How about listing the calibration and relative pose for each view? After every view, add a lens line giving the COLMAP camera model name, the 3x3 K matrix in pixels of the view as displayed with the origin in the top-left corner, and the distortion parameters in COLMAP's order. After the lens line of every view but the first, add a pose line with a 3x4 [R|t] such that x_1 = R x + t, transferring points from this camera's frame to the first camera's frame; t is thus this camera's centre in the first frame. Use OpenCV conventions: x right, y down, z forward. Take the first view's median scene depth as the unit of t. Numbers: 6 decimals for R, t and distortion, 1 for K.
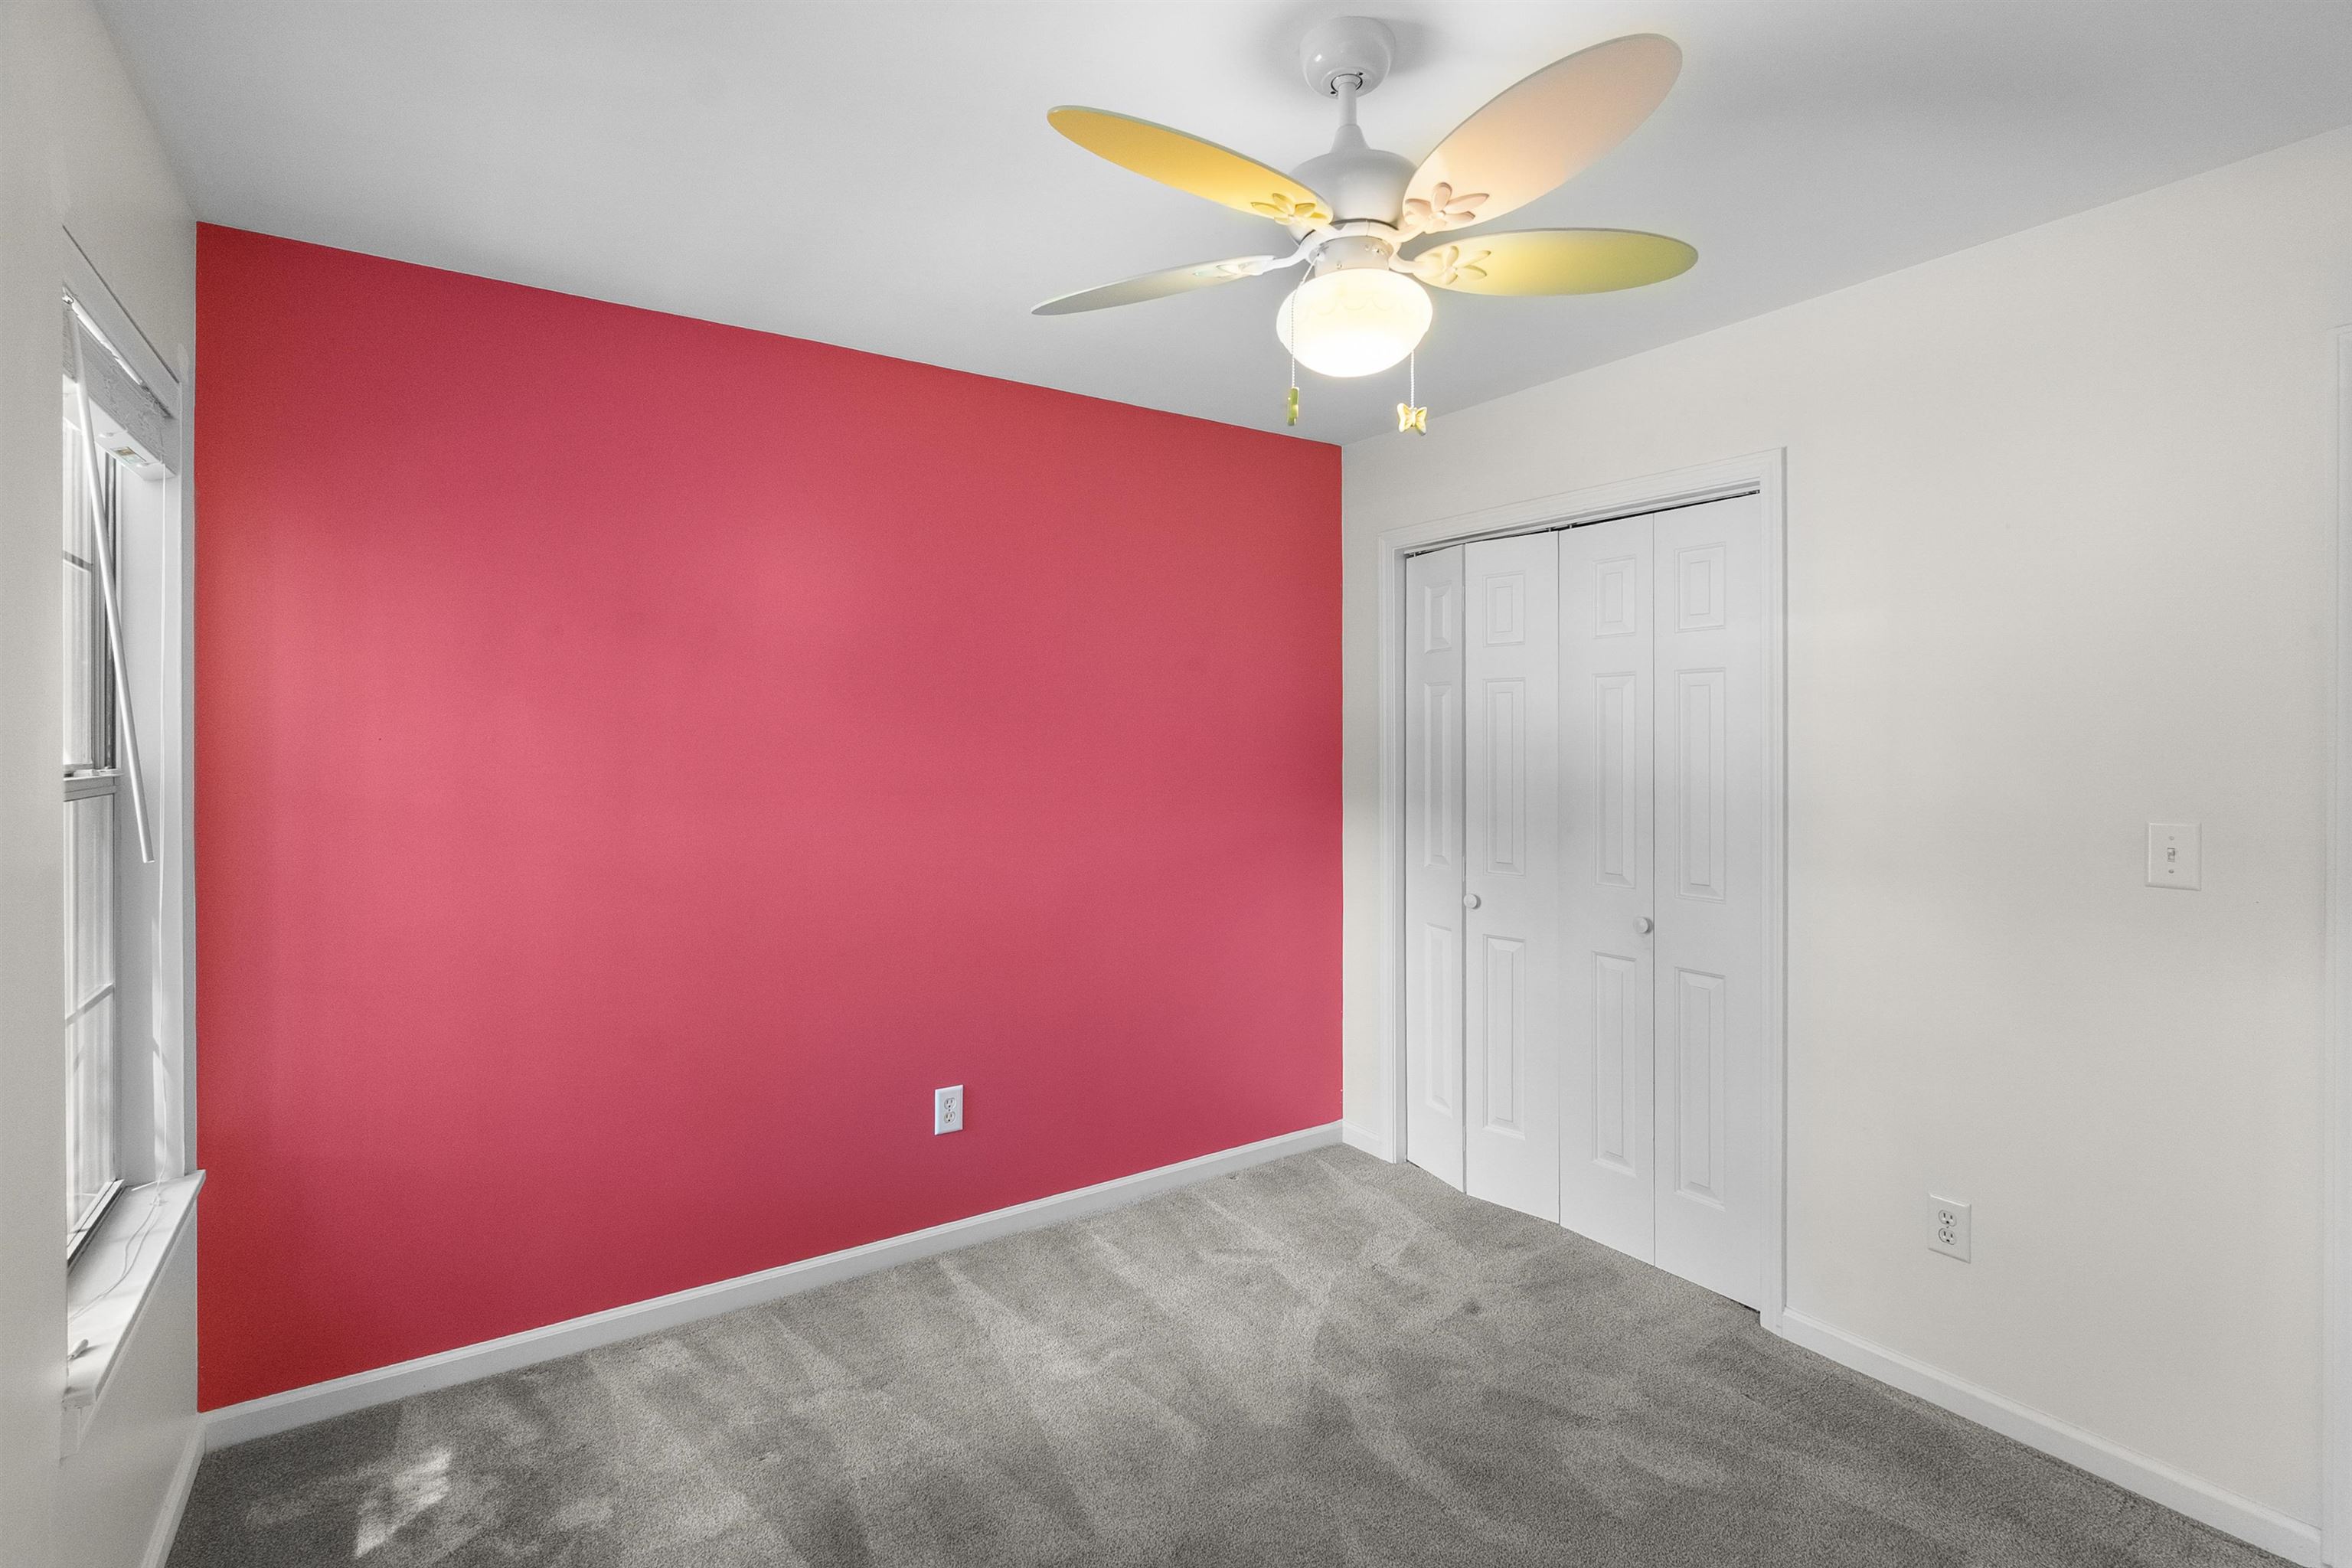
lens RADIAL K [[1109.4, 0, 1168.1], [0, 1109.4, 767.1], [0, 0, 1]] dist [-0.003934, 0.001606]
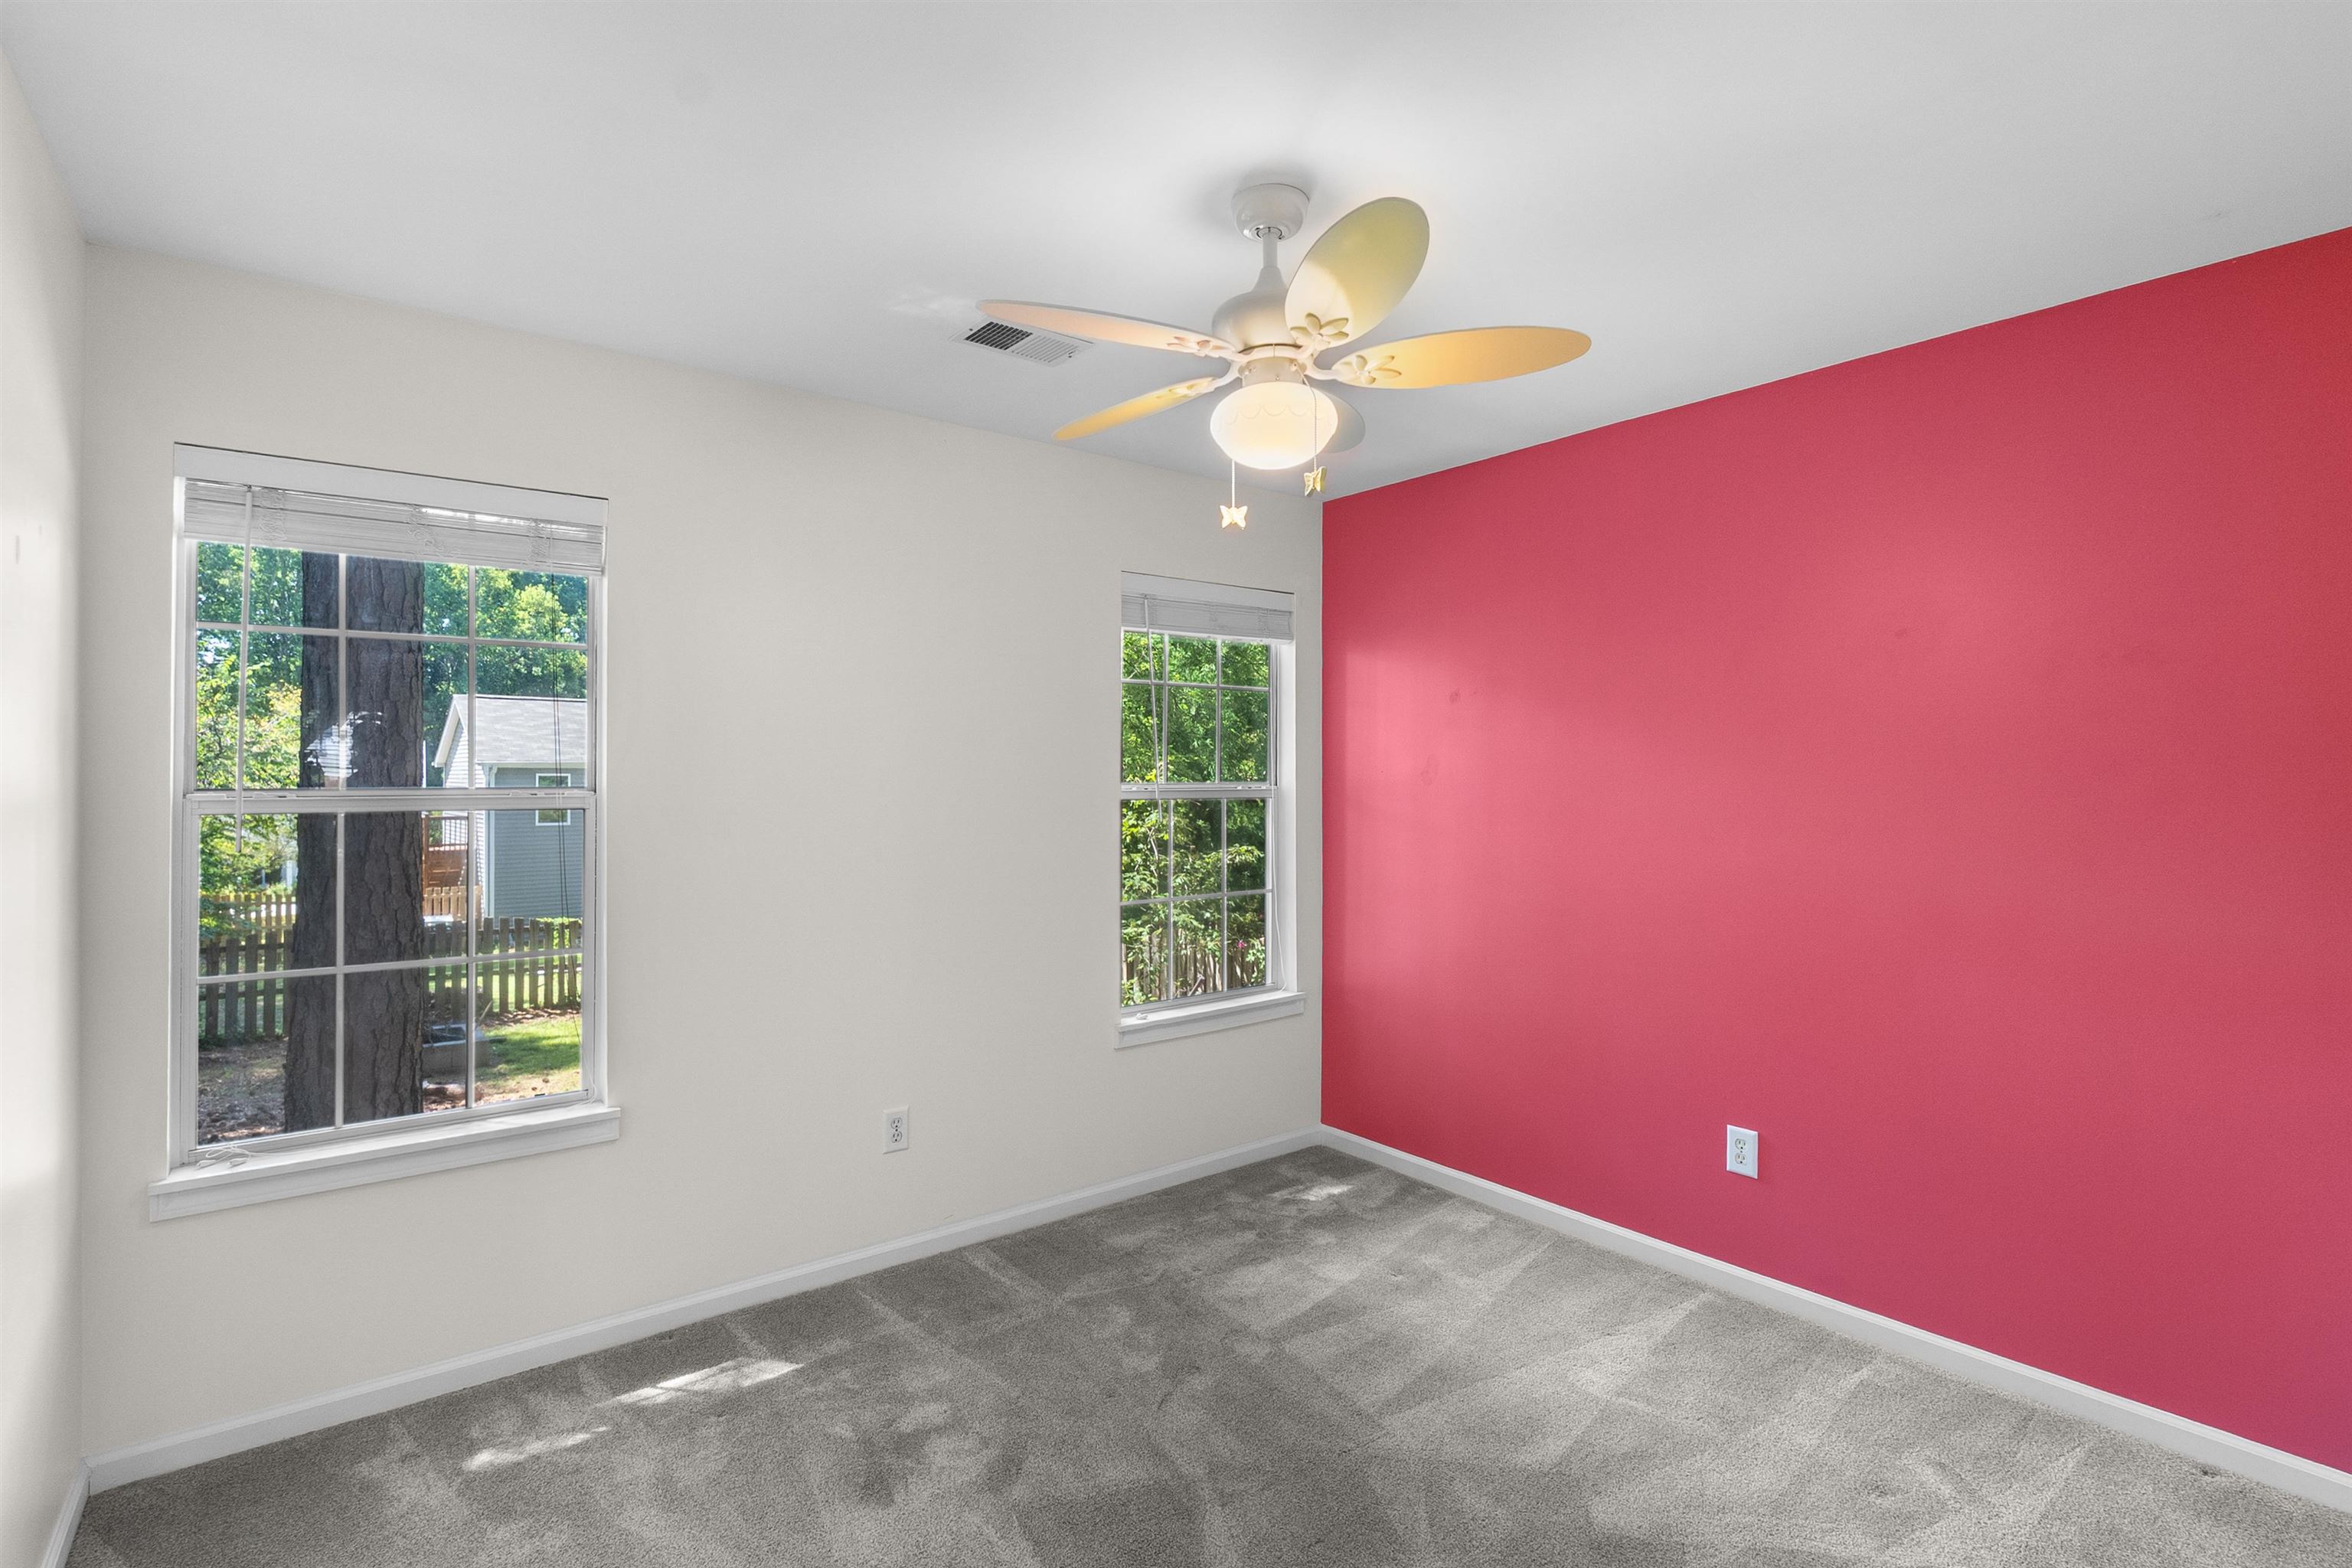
lens RADIAL K [[1109.4, 0, 1168.5], [0, 1109.4, 775.5], [0, 0, 1]] dist [-0.003934, 0.001606]
pose [[0.066705, -0.001059, -0.997772, 0.935196], [-0.023168, 0.999728, -0.002609, -0.007984], [0.997504, 0.023290, 0.066662, 0.539079]]
